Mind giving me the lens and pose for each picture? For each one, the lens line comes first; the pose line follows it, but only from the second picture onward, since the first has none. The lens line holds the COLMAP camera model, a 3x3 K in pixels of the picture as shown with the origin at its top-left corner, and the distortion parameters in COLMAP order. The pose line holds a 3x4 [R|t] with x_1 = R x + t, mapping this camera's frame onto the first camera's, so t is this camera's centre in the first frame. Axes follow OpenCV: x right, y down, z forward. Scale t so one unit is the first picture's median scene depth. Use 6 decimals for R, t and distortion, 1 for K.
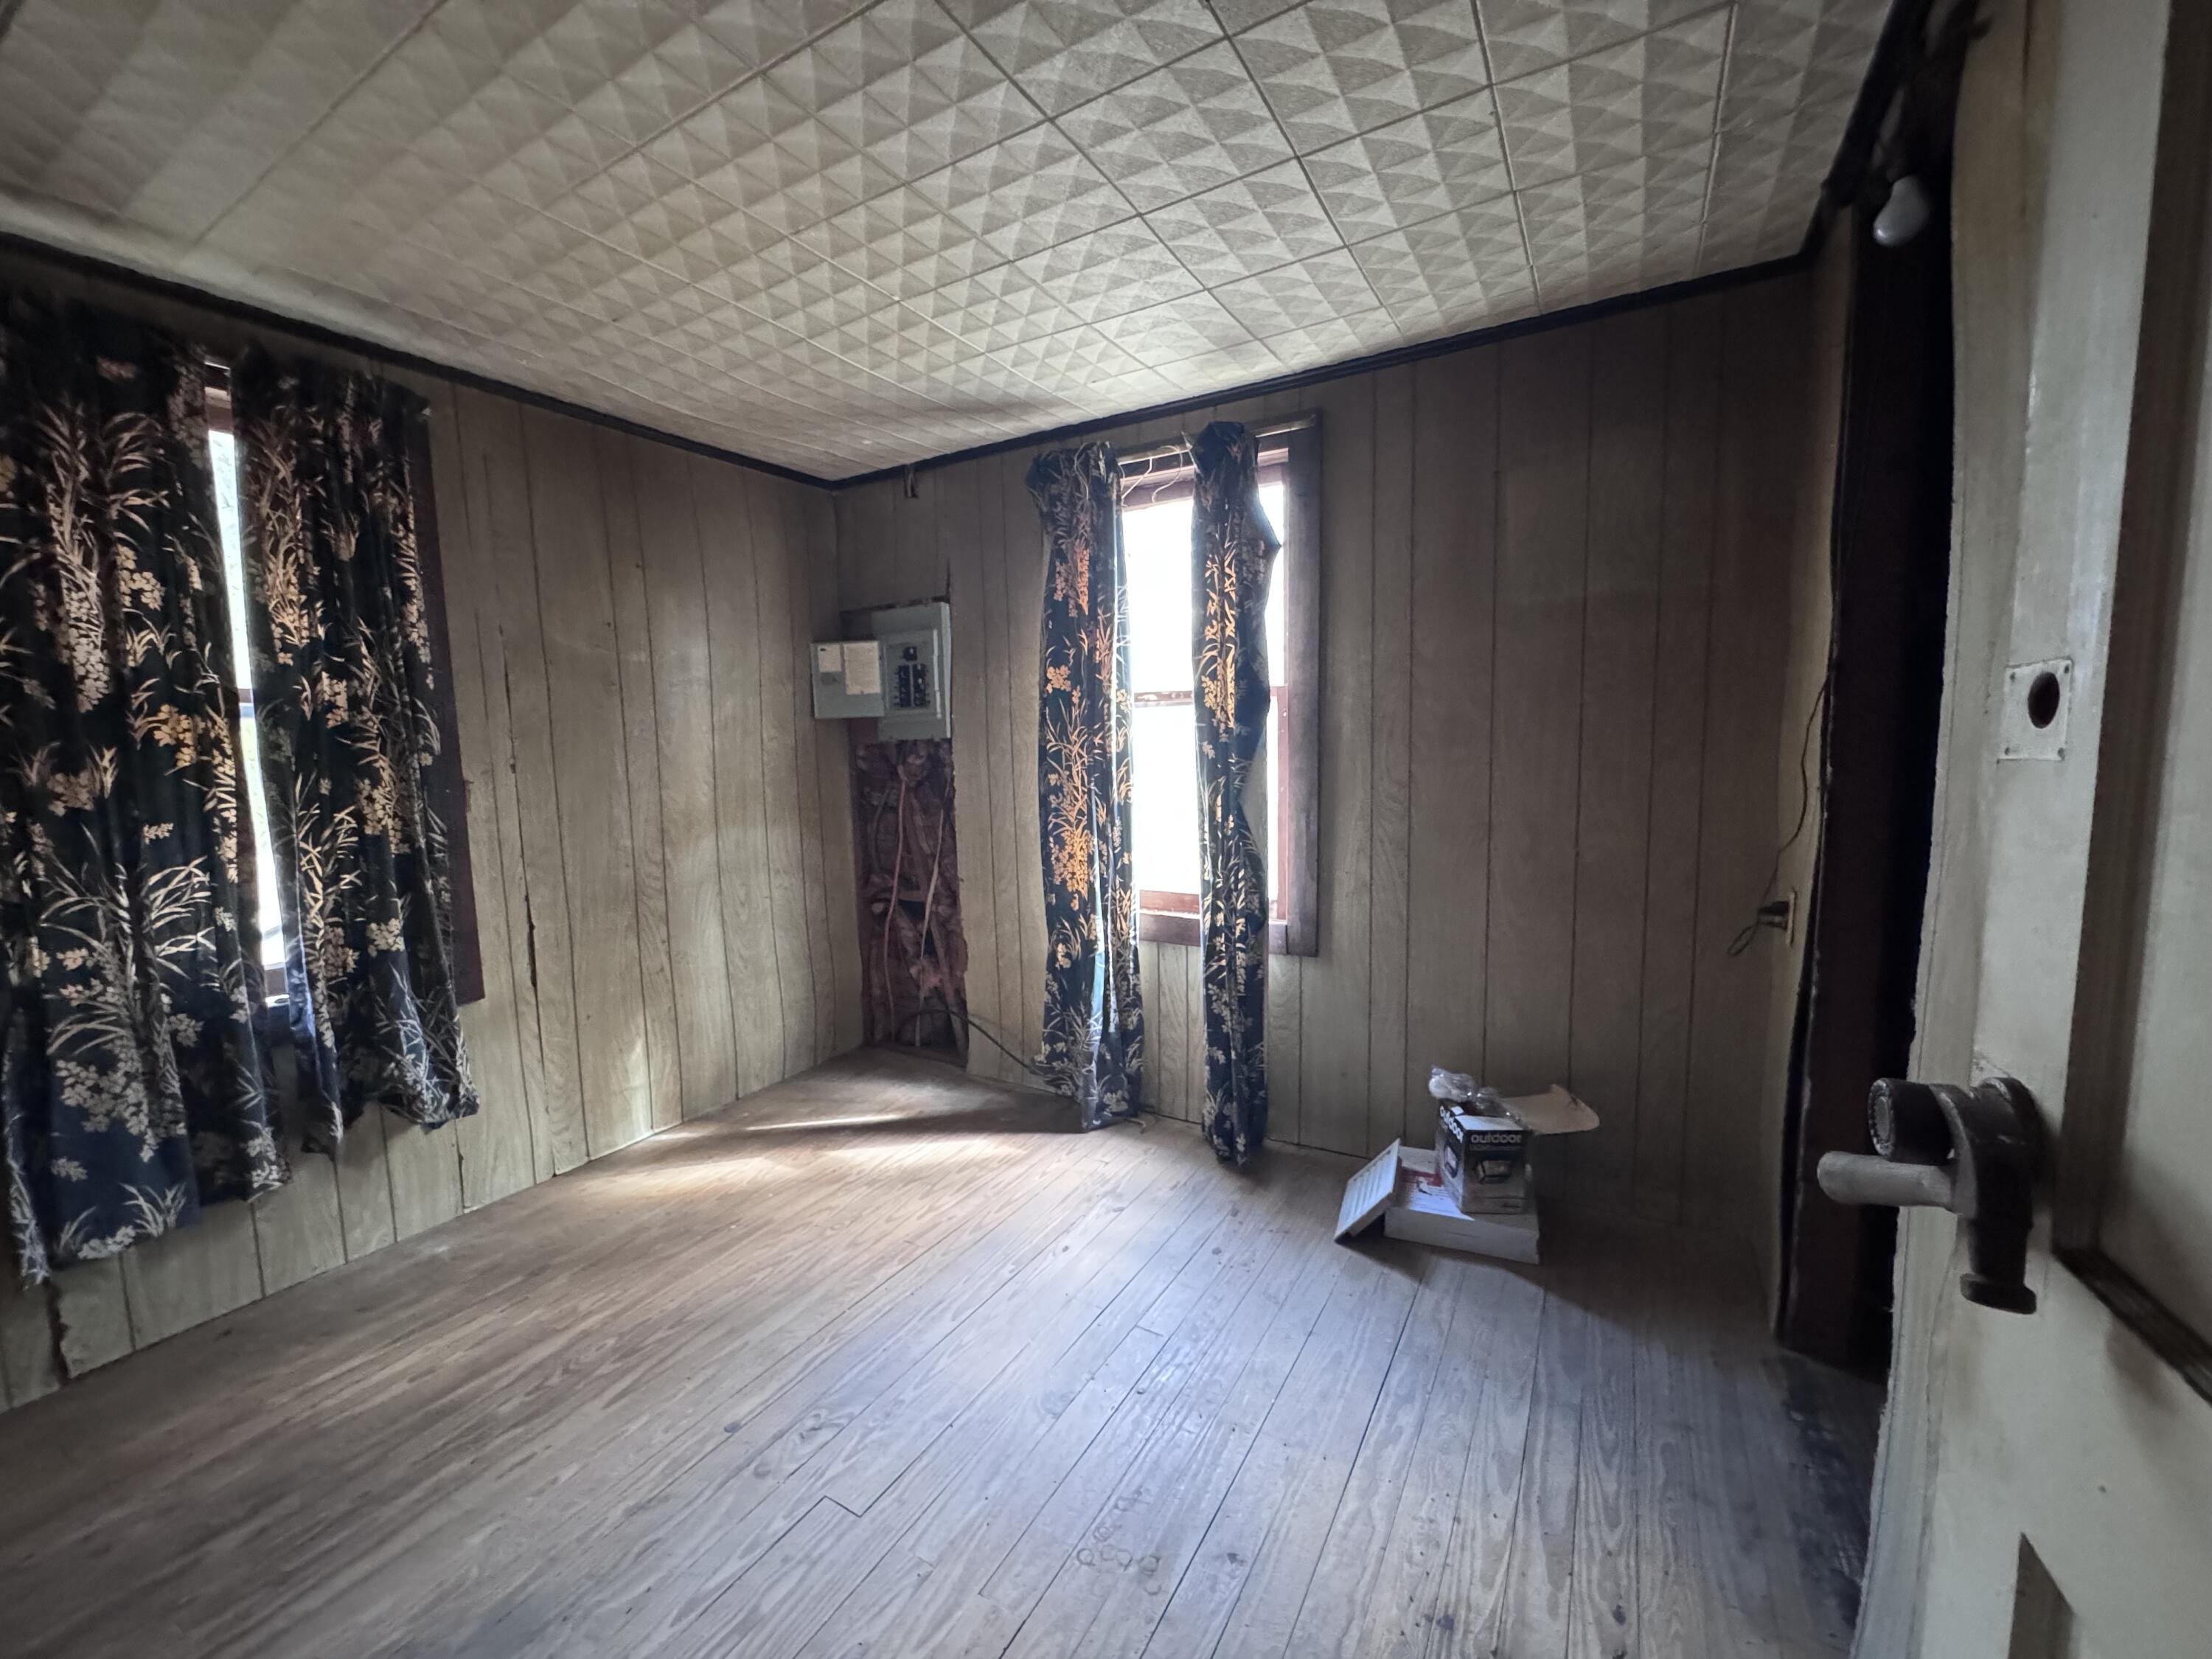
lens RADIAL K [[880.2, 0, 1103.9], [0, 880.2, 832.8], [0, 0, 1]] dist [-0.001737, -0.000068]
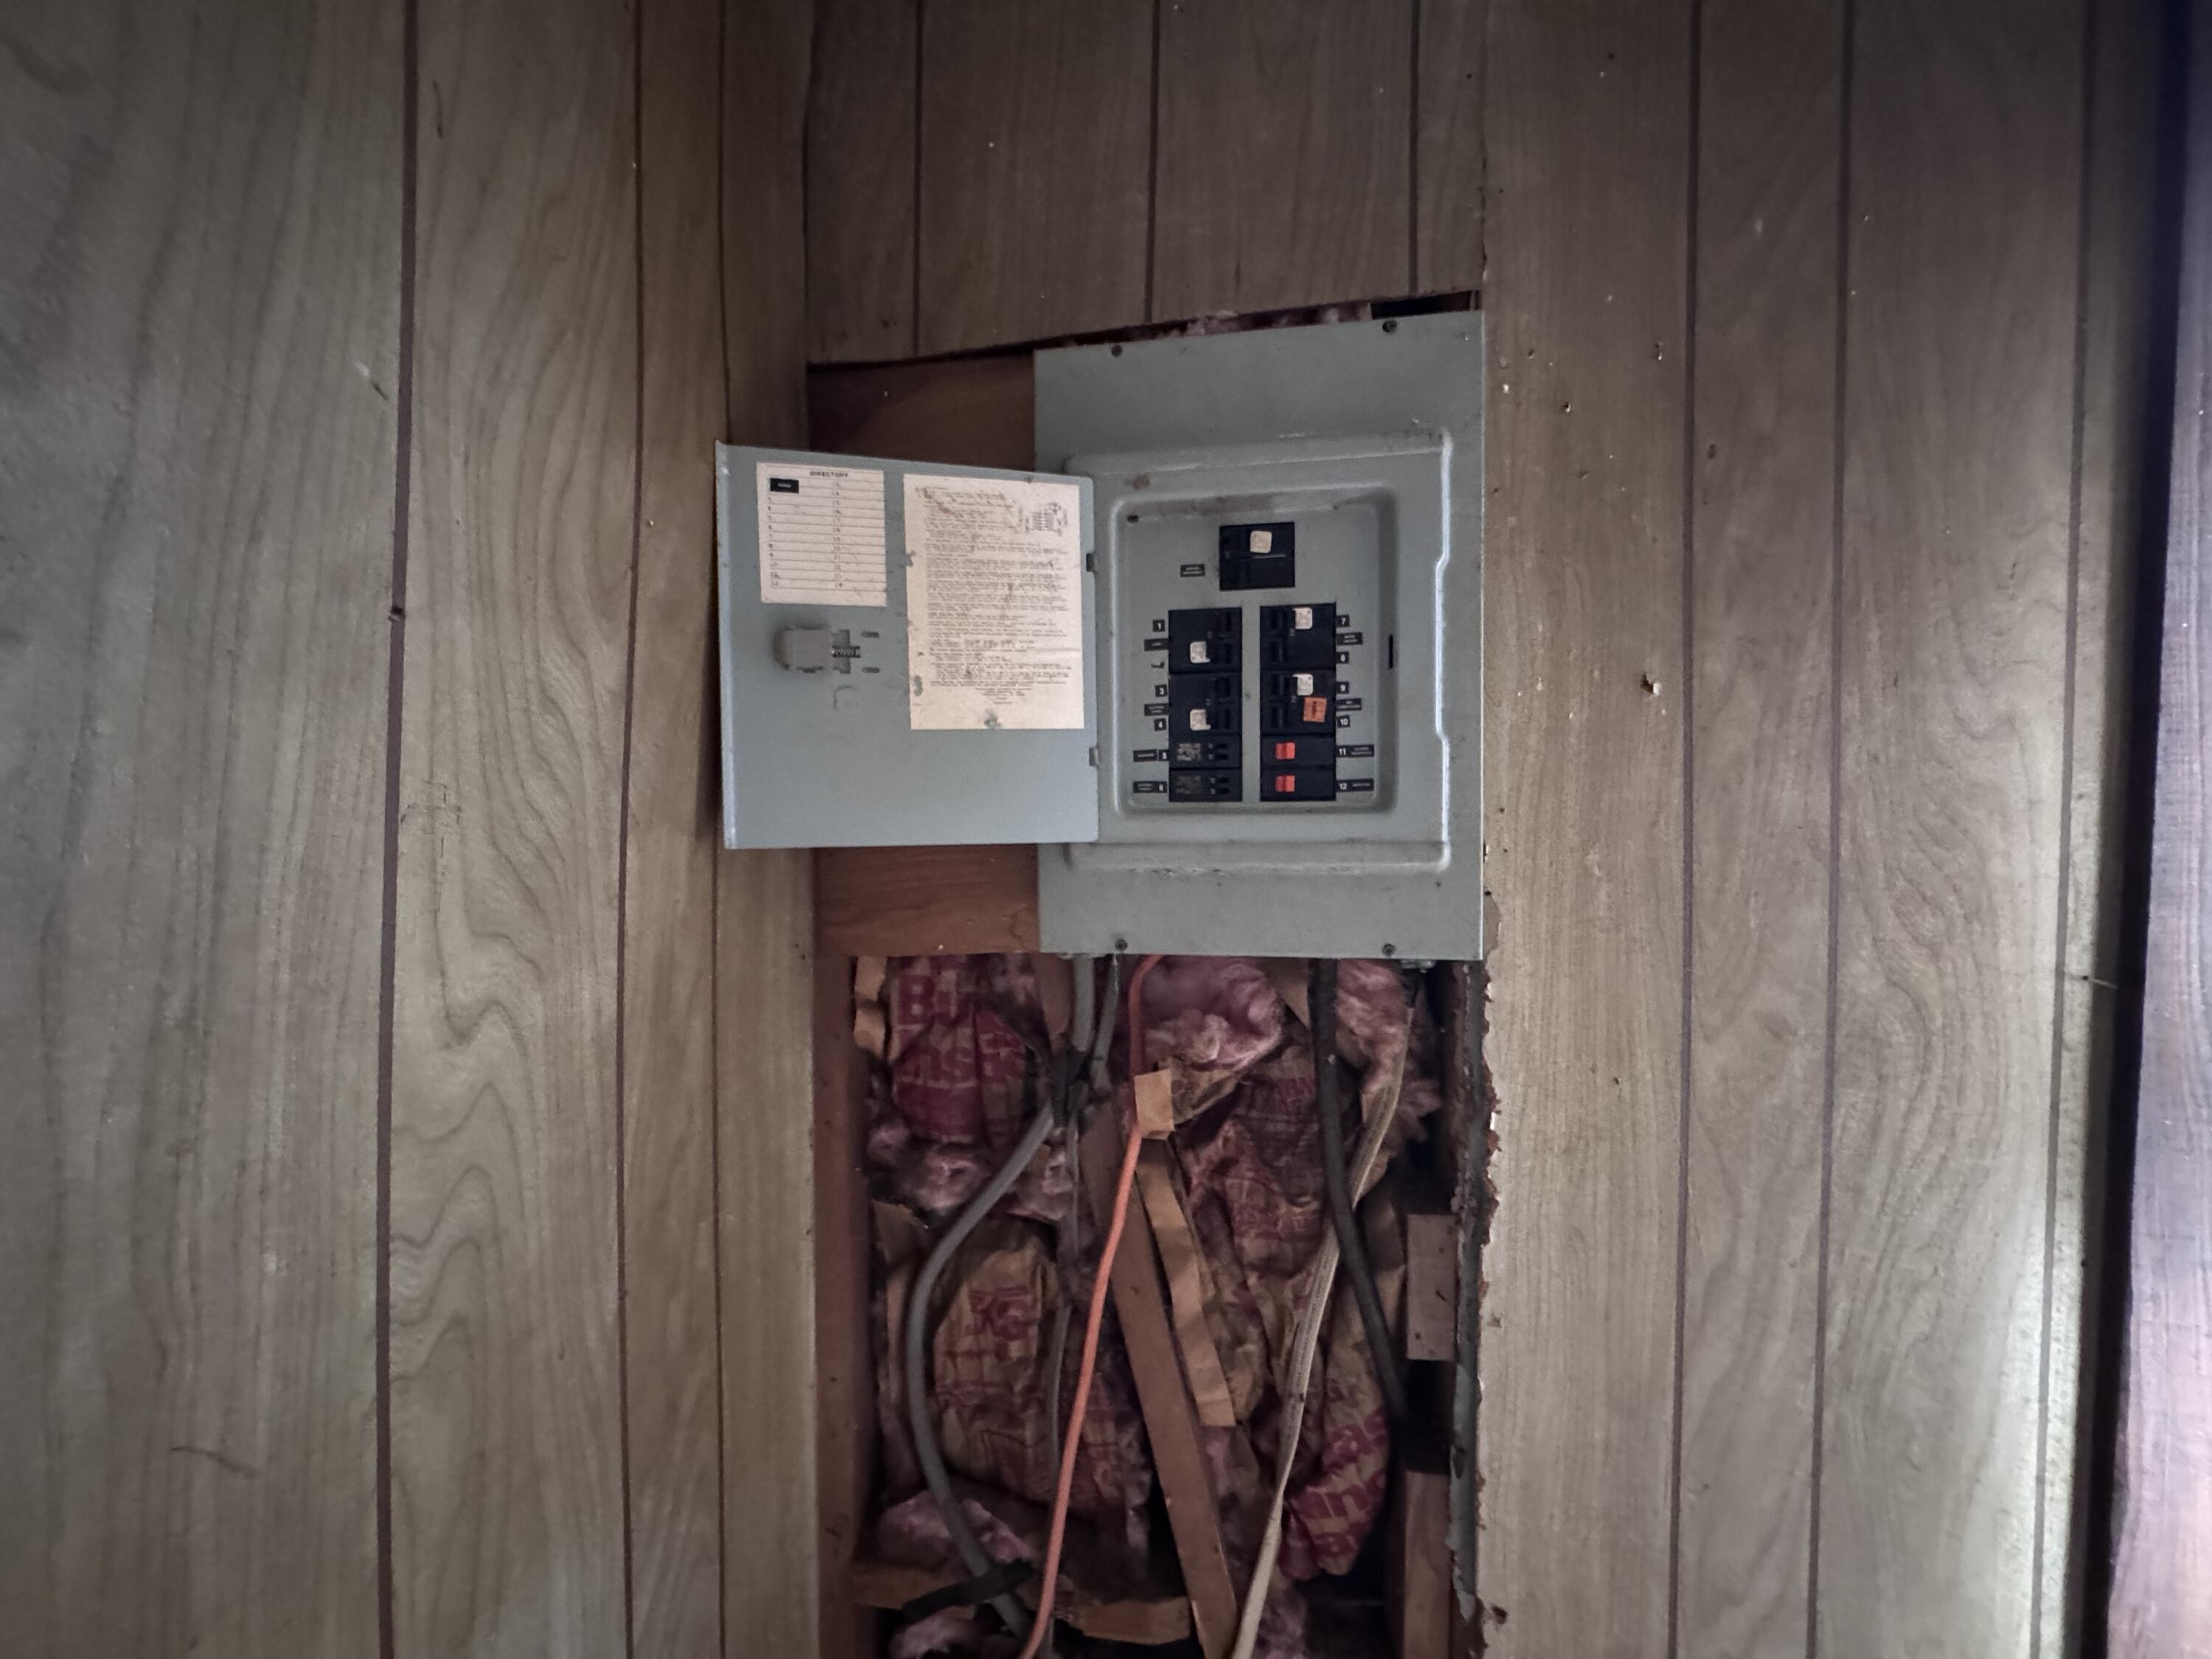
lens RADIAL K [[880.2, 0, 1103.9], [0, 880.2, 832.8], [0, 0, 1]] dist [-0.001737, -0.000068]
pose [[0.925482, 0.008021, 0.378707, -0.327677], [0.021713, 0.997009, -0.074178, -0.119317], [-0.378169, 0.076873, 0.922539, 0.808754]]
